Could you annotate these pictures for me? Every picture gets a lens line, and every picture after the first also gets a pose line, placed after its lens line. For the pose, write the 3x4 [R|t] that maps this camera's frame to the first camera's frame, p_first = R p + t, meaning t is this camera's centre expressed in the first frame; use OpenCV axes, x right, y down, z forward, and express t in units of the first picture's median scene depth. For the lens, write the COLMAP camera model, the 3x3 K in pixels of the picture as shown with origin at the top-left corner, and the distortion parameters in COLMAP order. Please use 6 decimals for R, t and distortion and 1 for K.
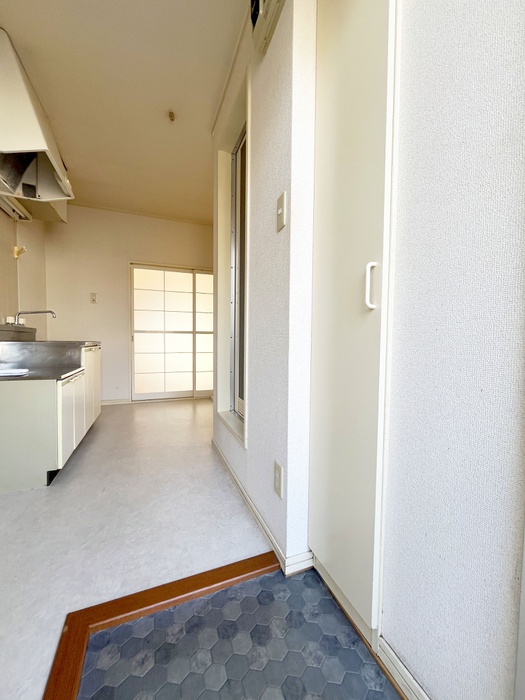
lens RADIAL K [[283.7, 0, 264.4], [0, 283.7, 349.3], [0, 0, 1]] dist [0.001551, 0.000326]
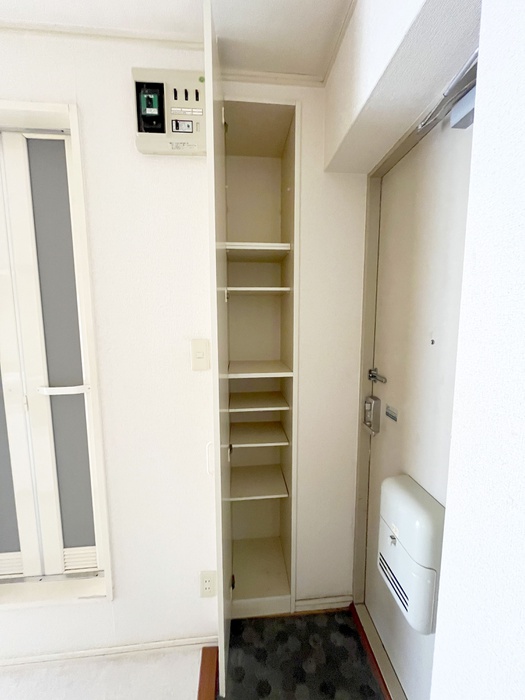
lens RADIAL K [[283.7, 0, 262.5], [0, 283.7, 351.8], [0, 0, 1]] dist [0.001551, 0.000326]
pose [[0.283626, -0.124377, 0.950835, -1.137070], [0.049453, 0.992131, 0.115028, -0.786547], [-0.957659, 0.014397, 0.287544, 0.592154]]
